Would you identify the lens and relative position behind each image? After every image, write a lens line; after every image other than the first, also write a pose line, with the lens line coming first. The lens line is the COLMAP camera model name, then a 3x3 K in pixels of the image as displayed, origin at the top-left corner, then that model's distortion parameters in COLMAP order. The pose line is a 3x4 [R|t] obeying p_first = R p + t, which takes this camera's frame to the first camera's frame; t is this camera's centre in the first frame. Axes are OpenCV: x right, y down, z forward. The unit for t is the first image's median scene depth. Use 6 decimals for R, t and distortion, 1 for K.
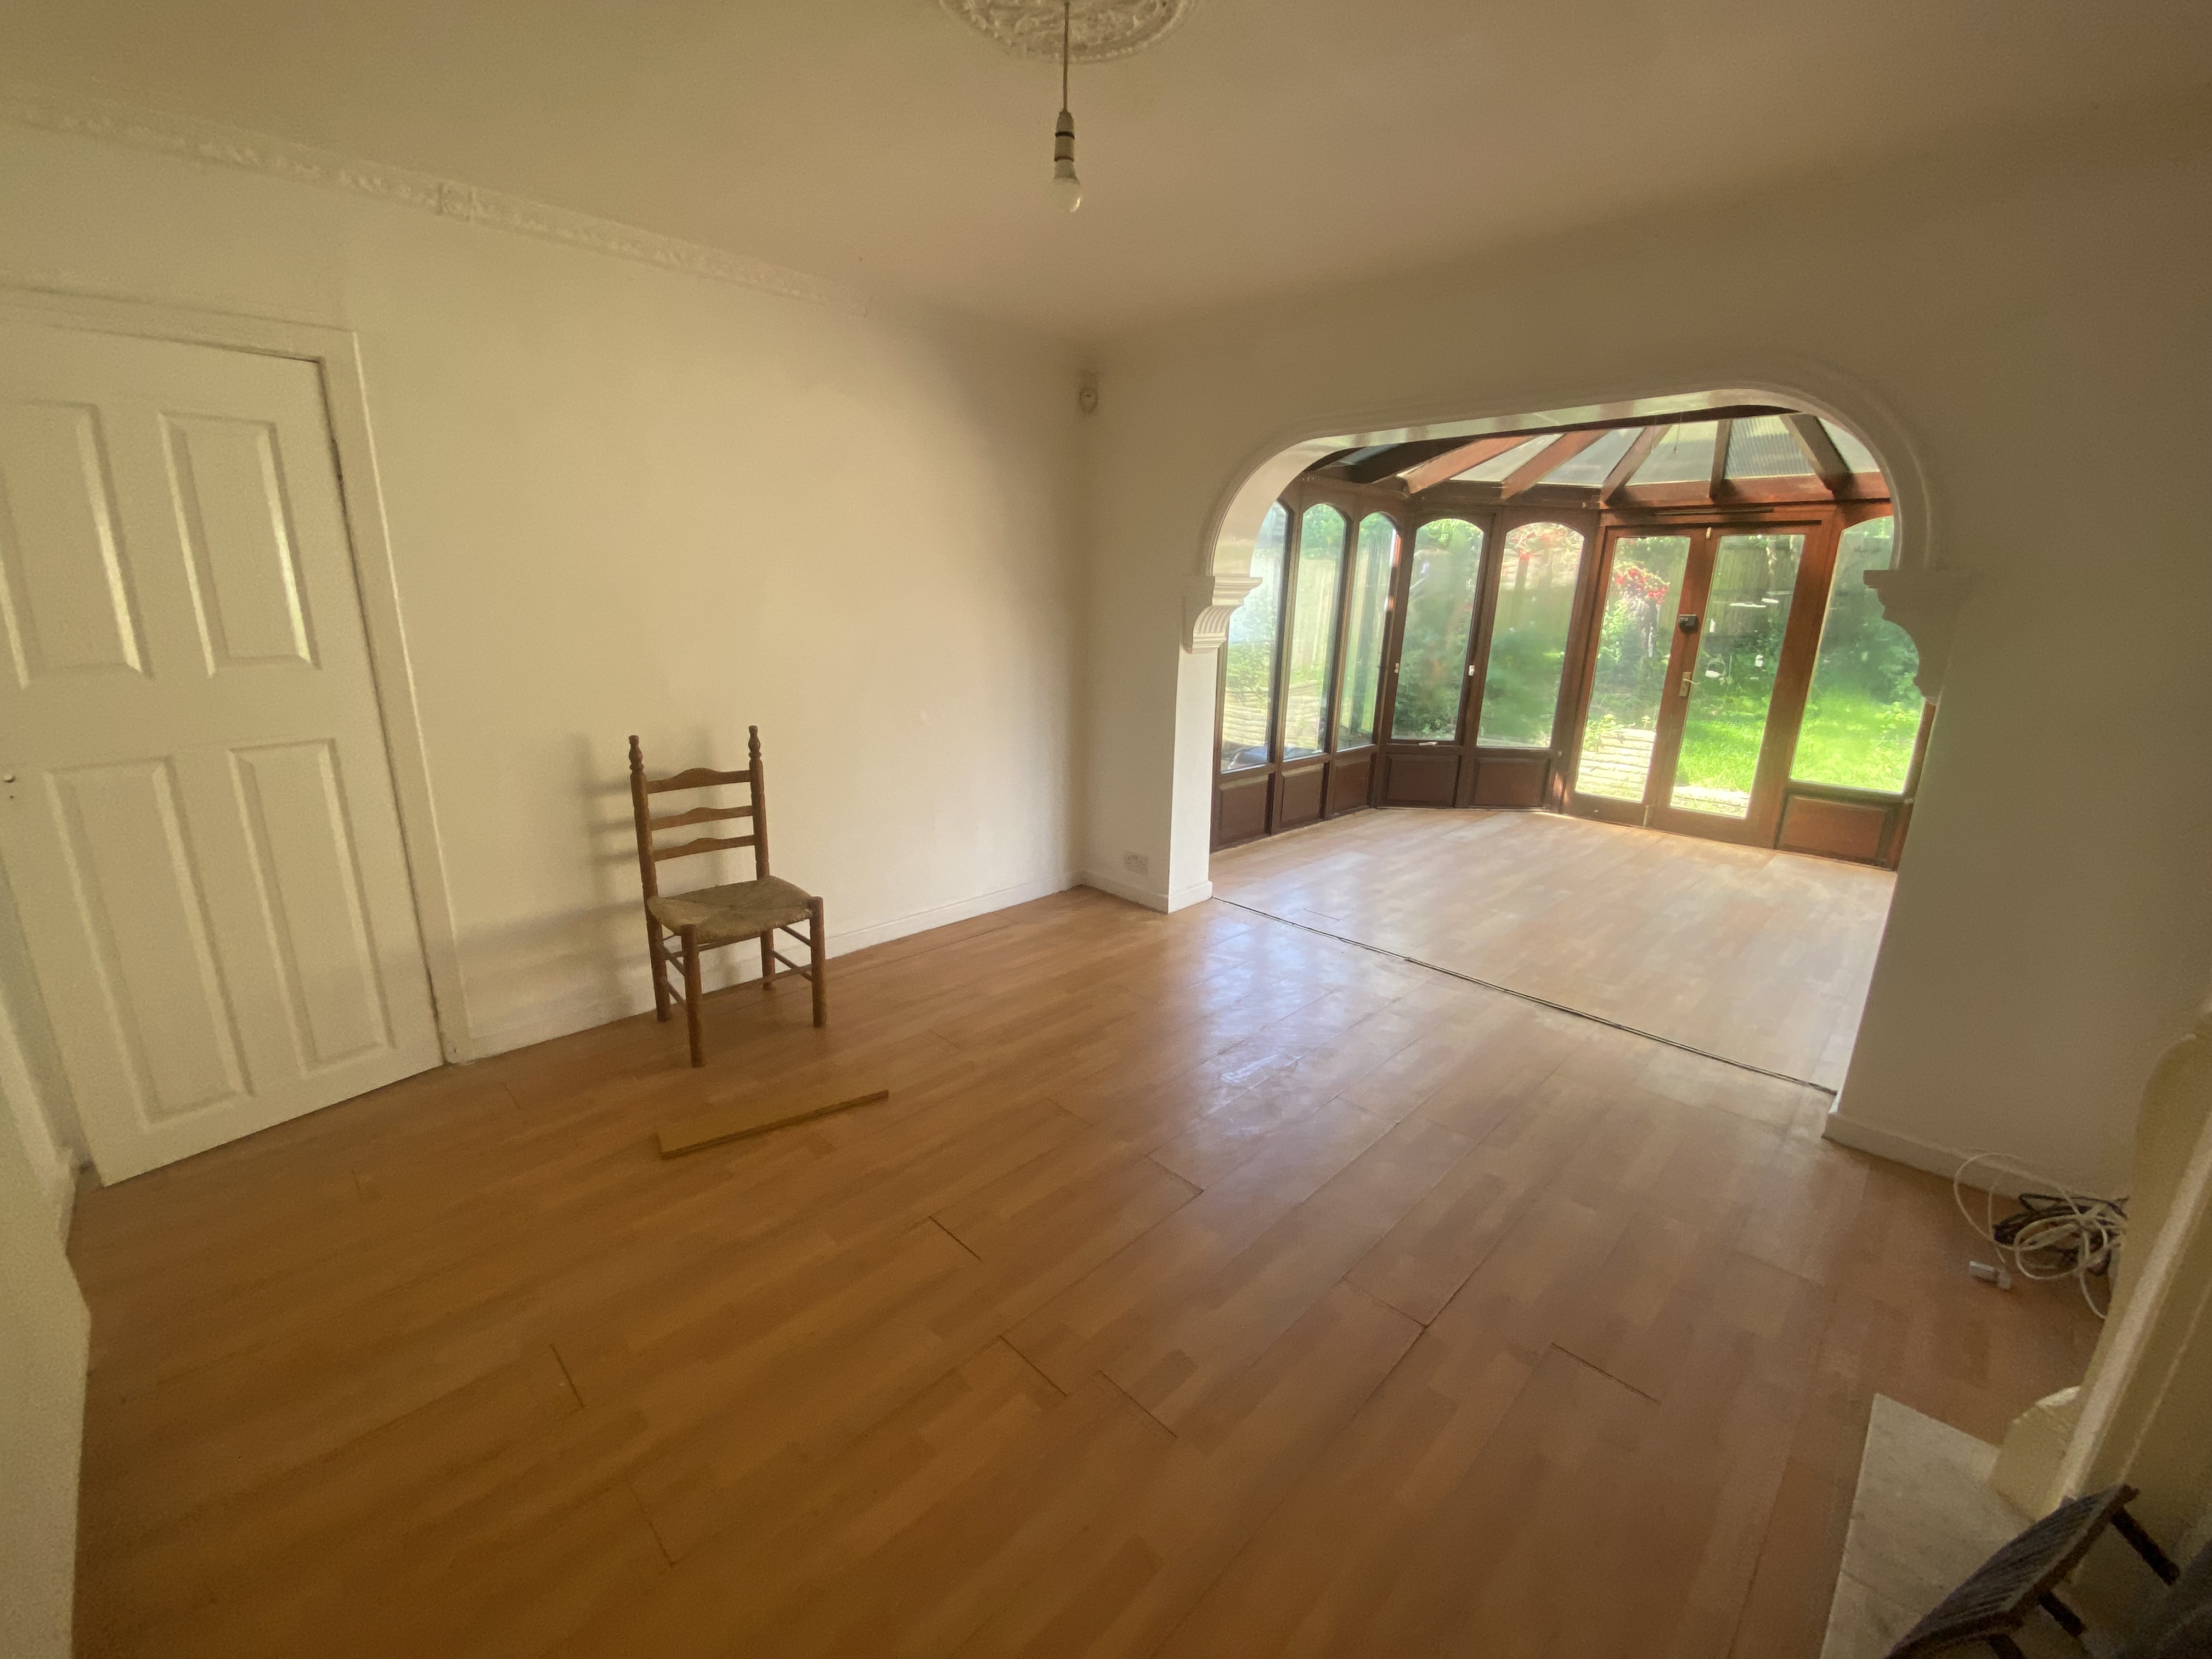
lens RADIAL K [[897.6, 0, 1100.9], [0, 897.6, 833.0], [0, 0, 1]] dist [-0.009086, -0.000210]
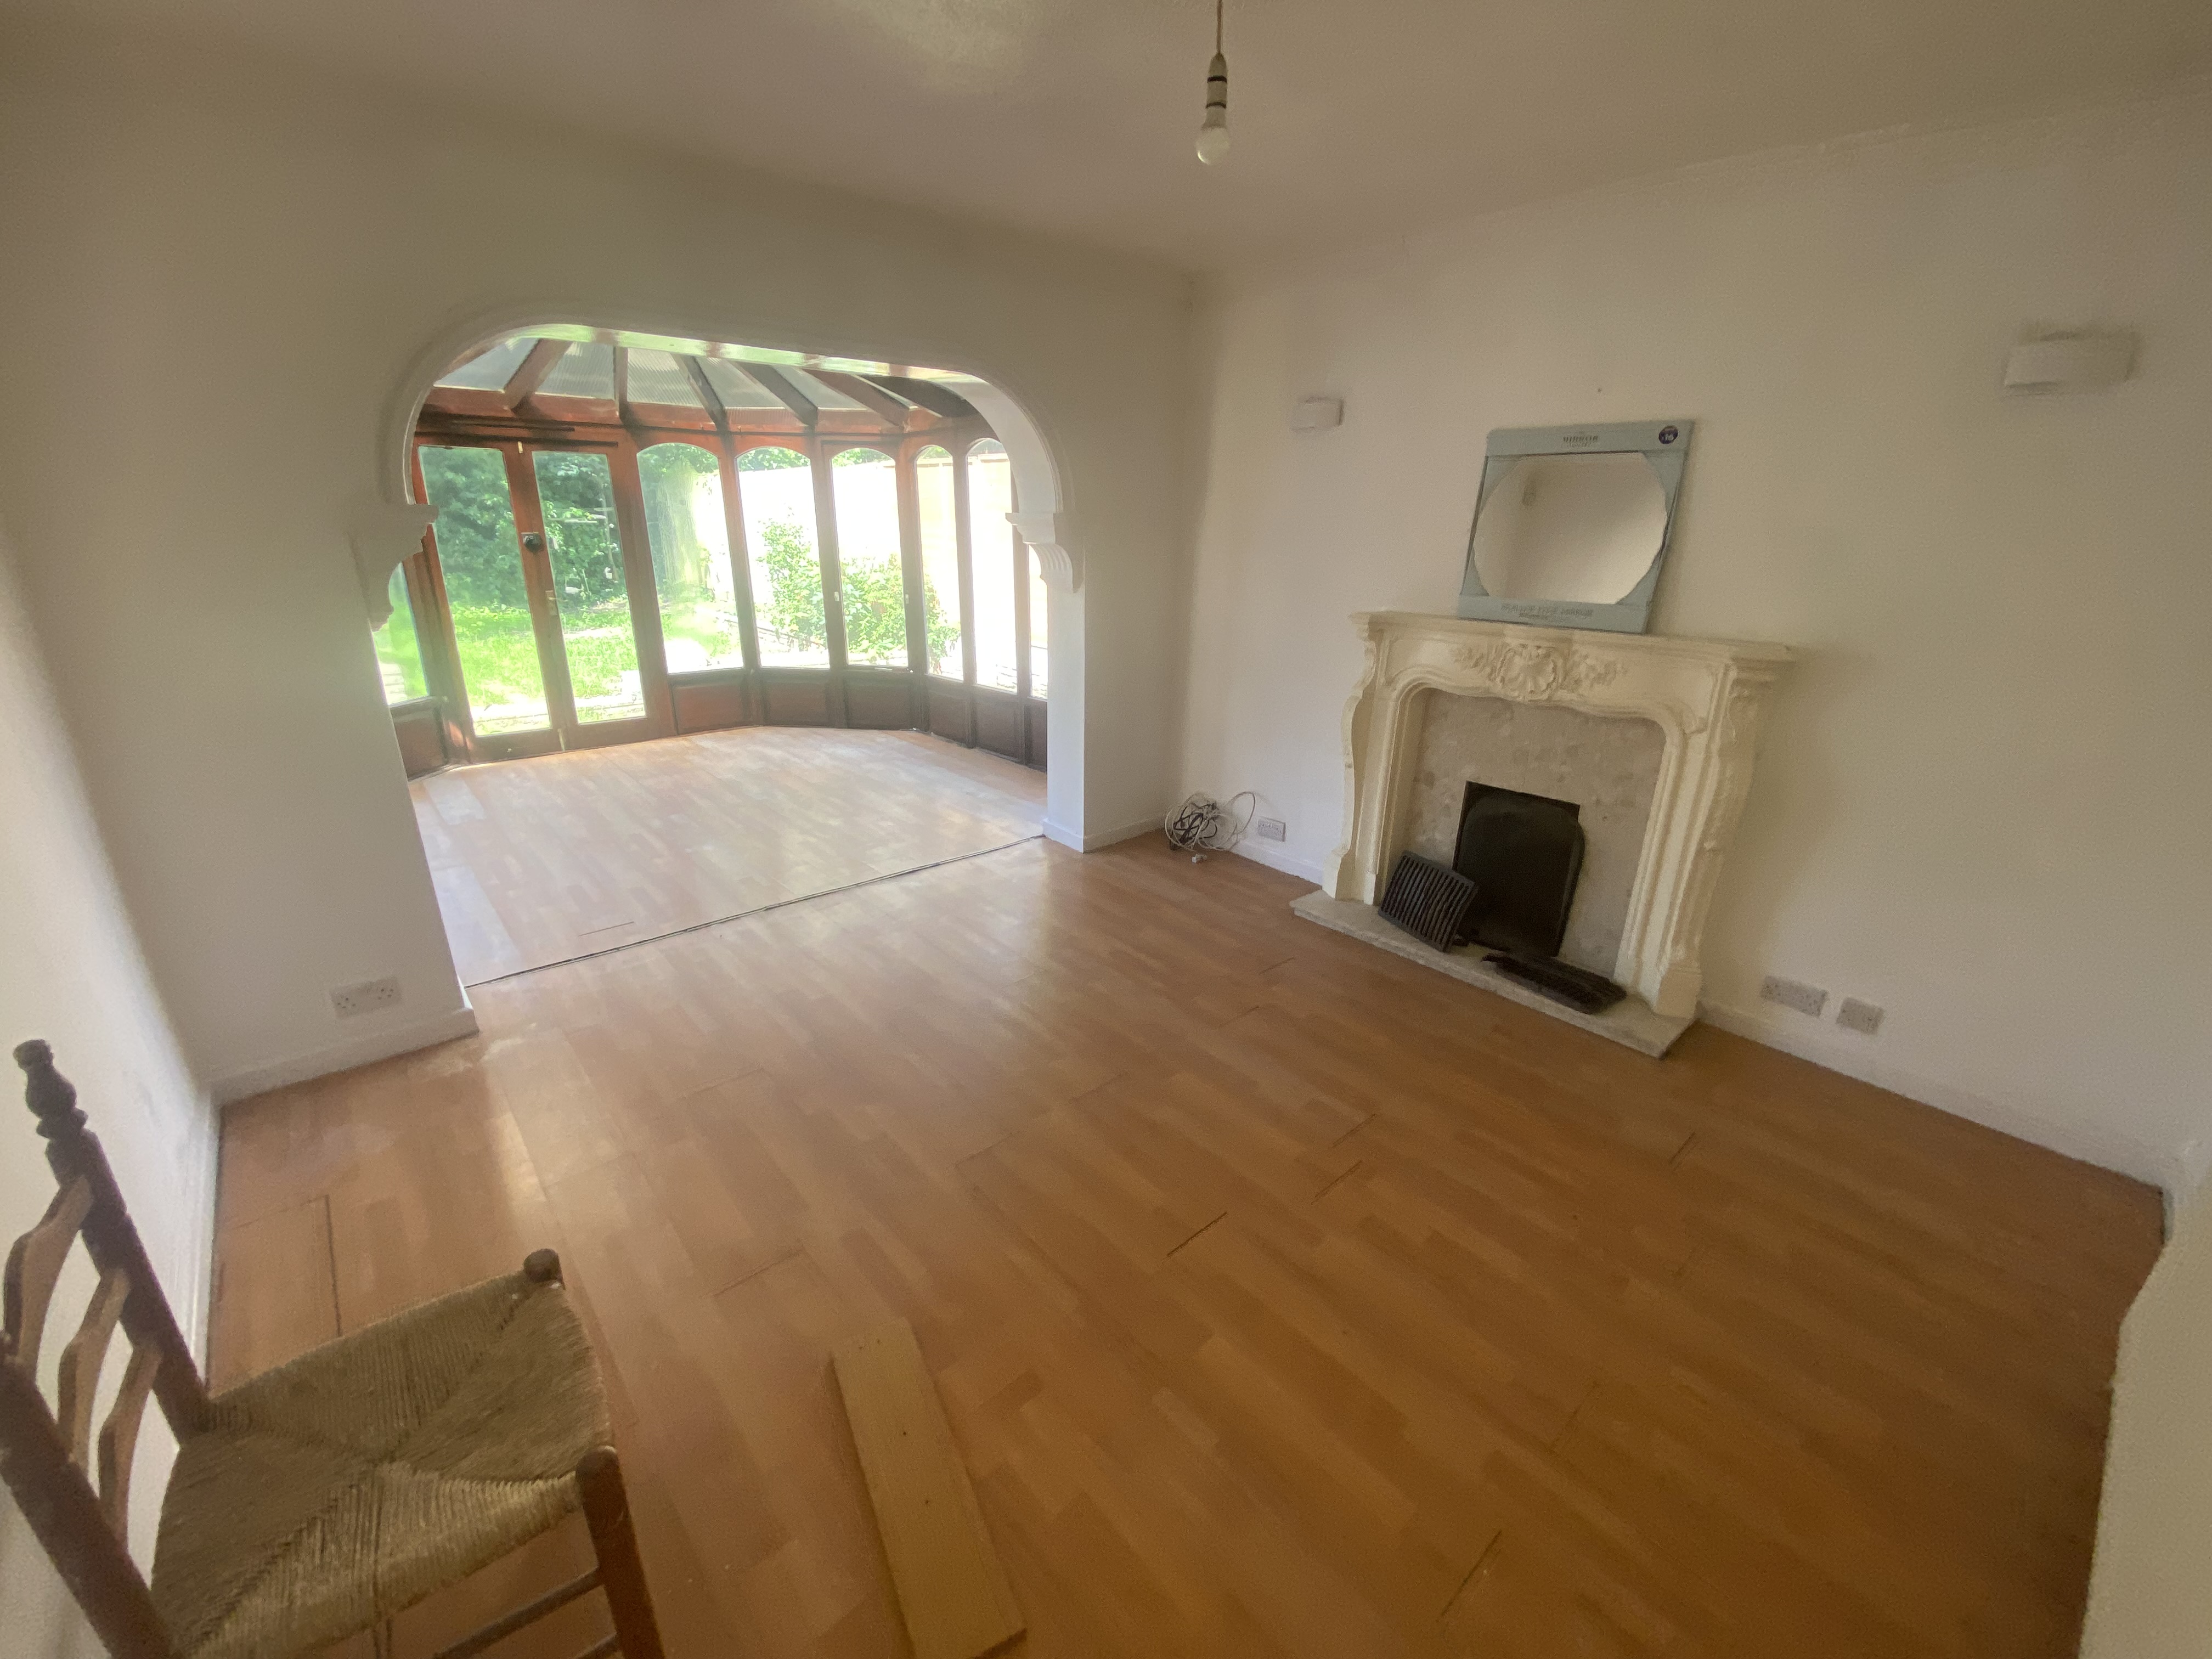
lens RADIAL K [[897.6, 0, 1102.2], [0, 897.6, 832.0], [0, 0, 1]] dist [-0.009086, -0.000210]
pose [[0.063577, -0.348778, 0.935047, -0.379136], [0.247913, 0.913092, 0.323732, -0.117308], [-0.966694, 0.211228, 0.144518, 0.354543]]
